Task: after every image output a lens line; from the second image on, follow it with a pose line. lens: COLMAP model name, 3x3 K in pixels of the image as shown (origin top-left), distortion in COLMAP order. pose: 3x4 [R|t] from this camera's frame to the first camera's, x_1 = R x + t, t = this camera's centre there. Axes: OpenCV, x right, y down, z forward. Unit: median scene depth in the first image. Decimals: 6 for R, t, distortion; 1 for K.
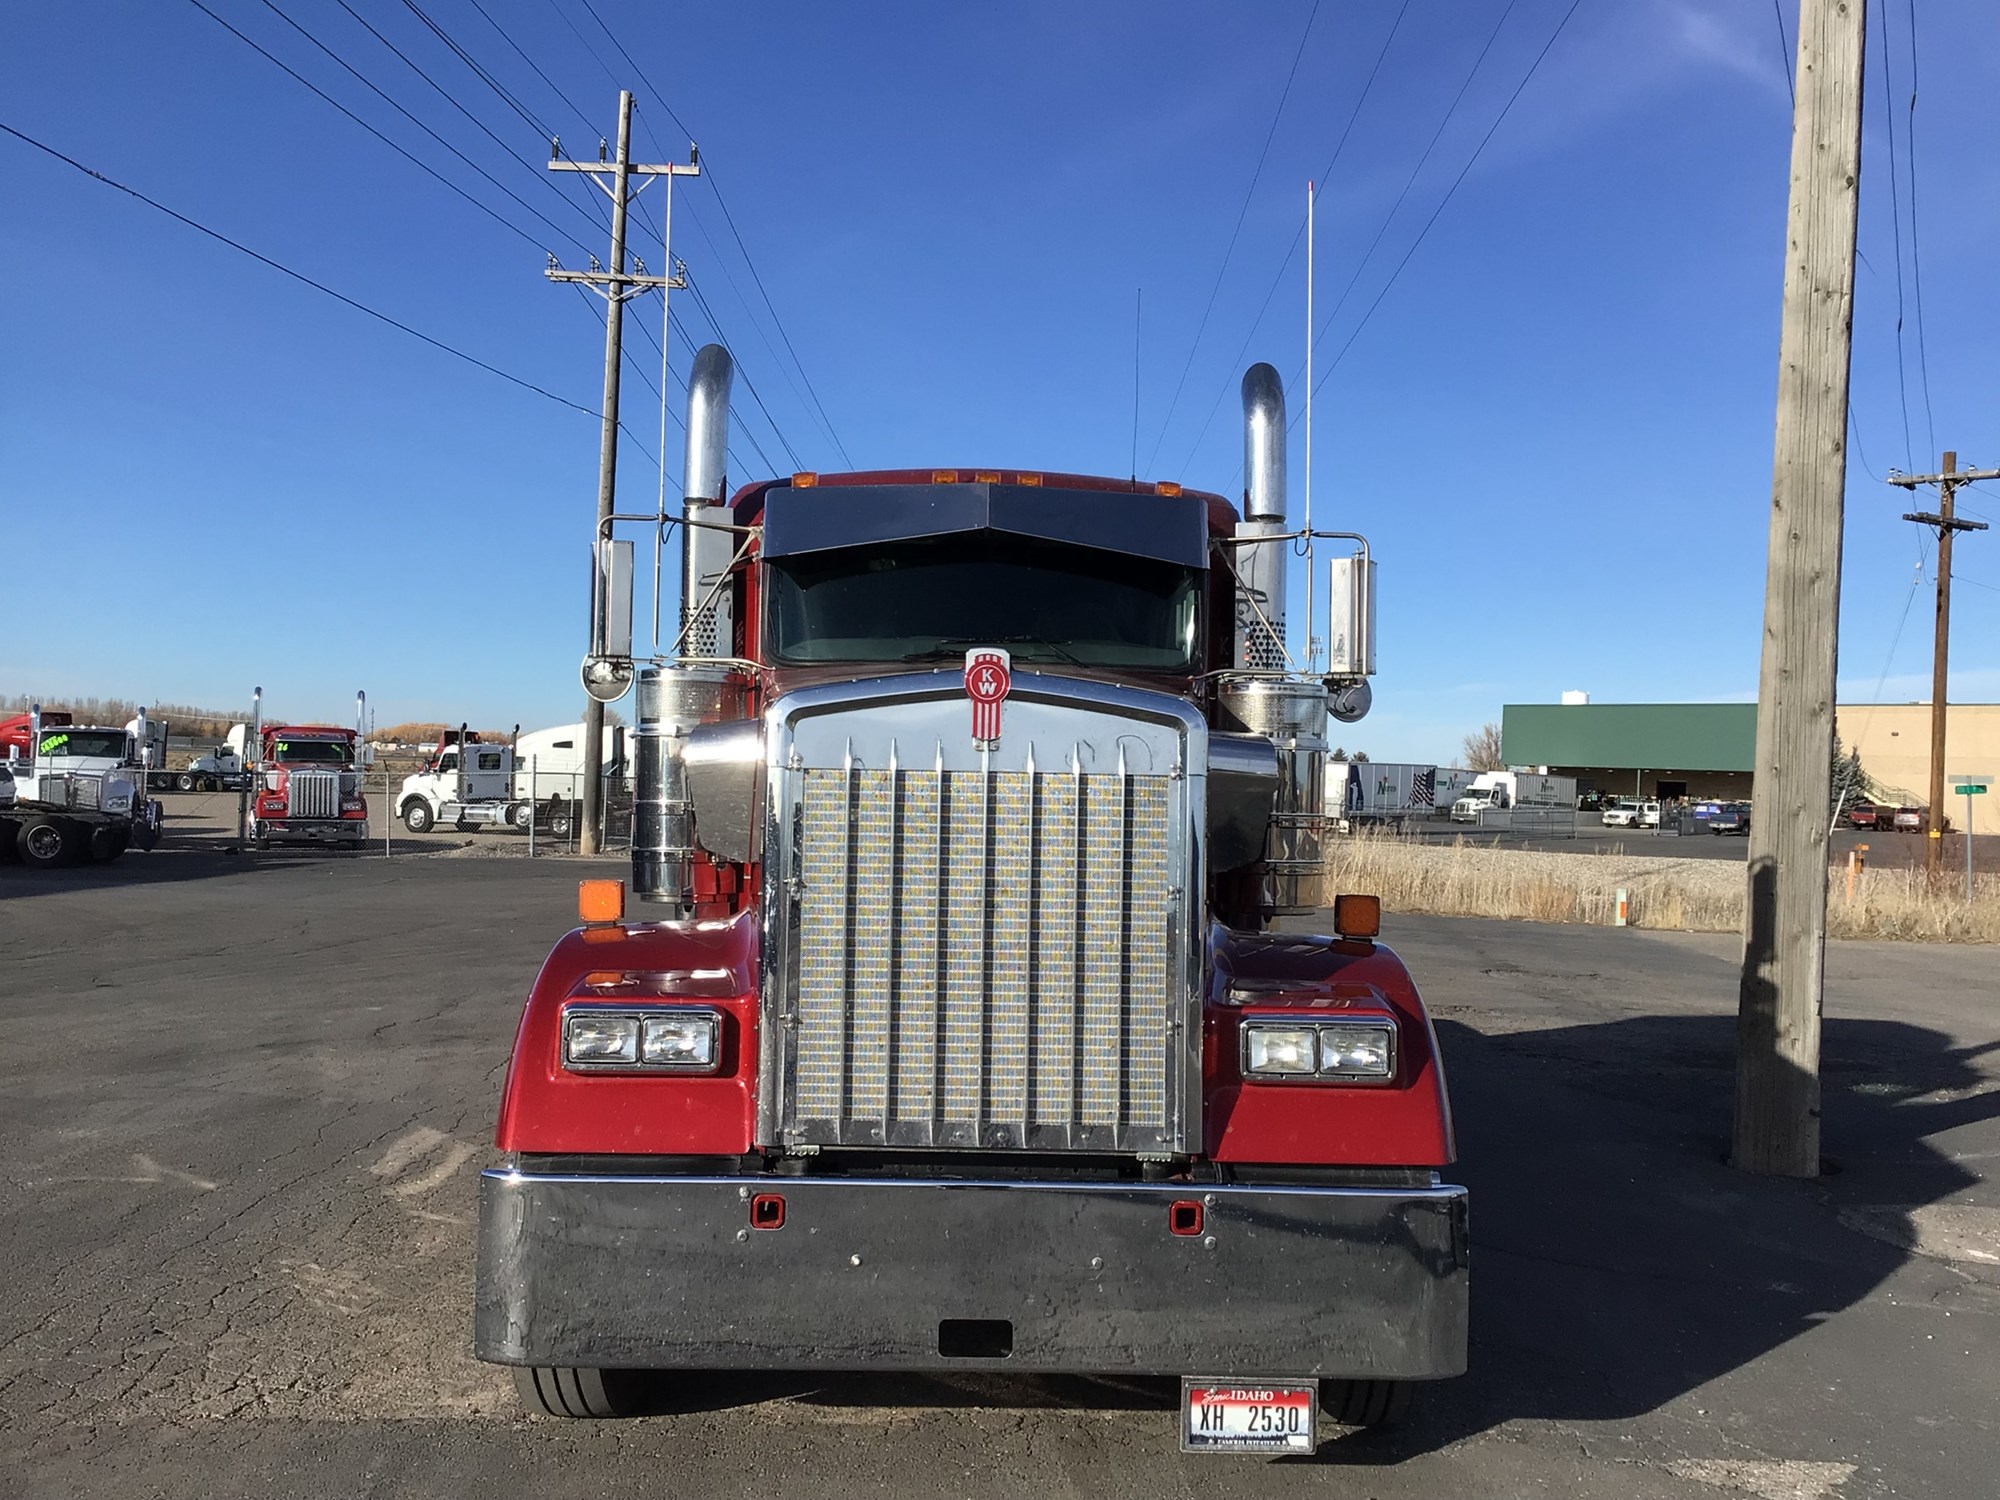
lens RADIAL K [[1621.4, 0, 1000.0], [0, 1621.4, 750.0], [0, 0, 1]] dist [-0.009013, -0.000723]
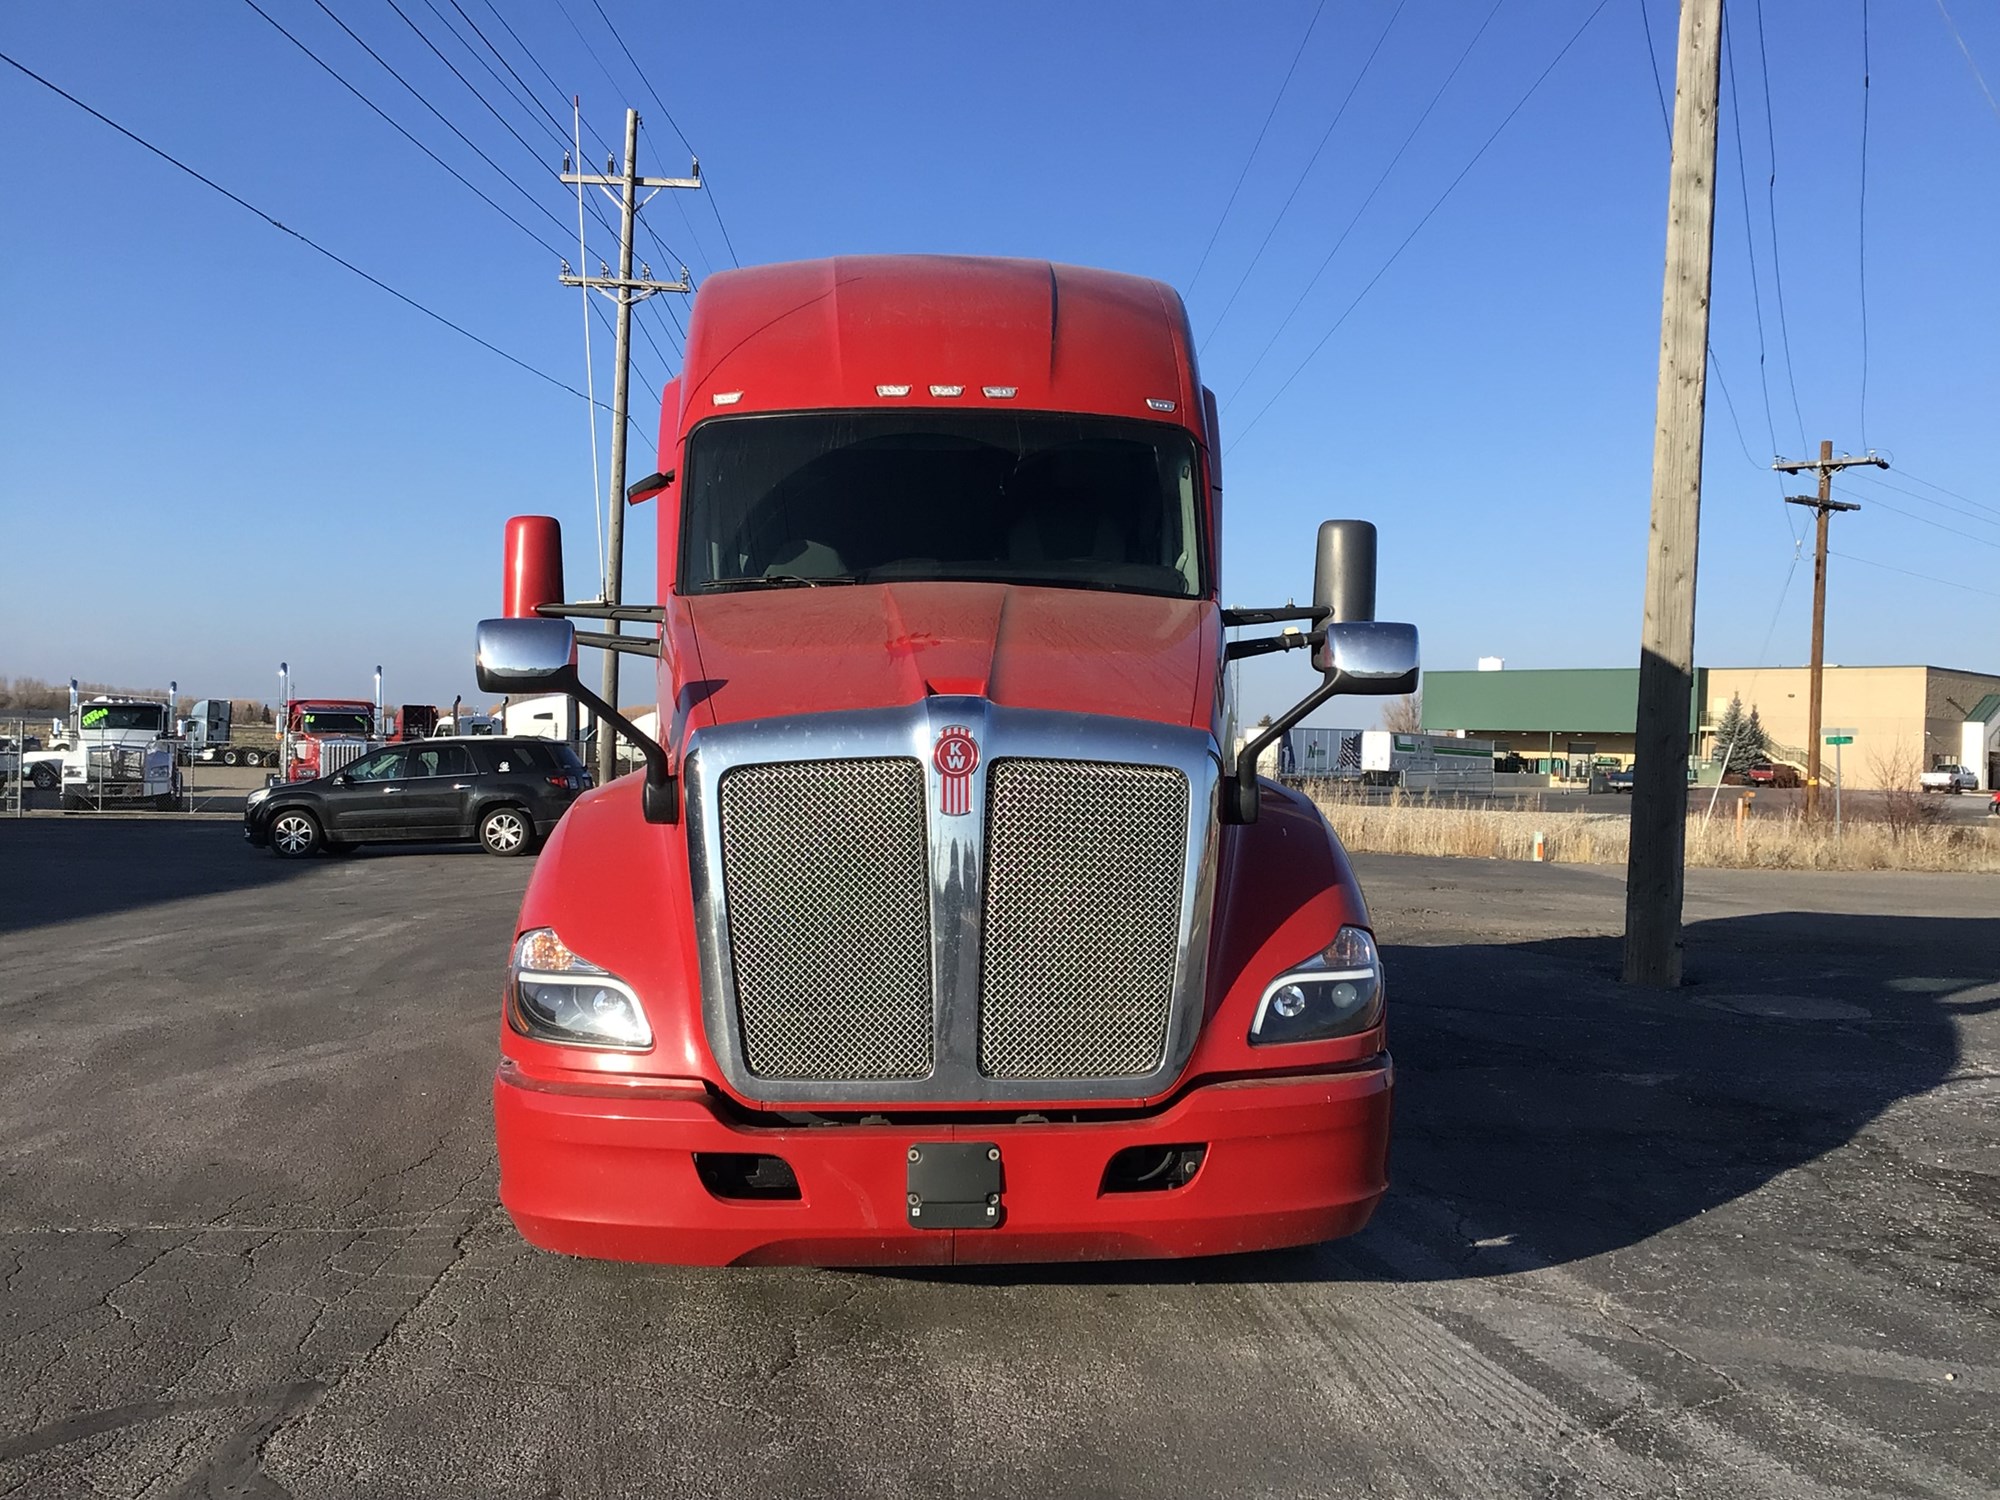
lens RADIAL K [[1609.5, 0, 1000.0], [0, 1609.5, 750.0], [0, 0, 1]] dist [0.008794, -0.000685]
pose [[0.998860, -0.010339, 0.046601, -0.039052], [0.009478, 0.999781, 0.018647, 0.003498], [-0.046783, -0.018184, 0.998740, -0.094183]]
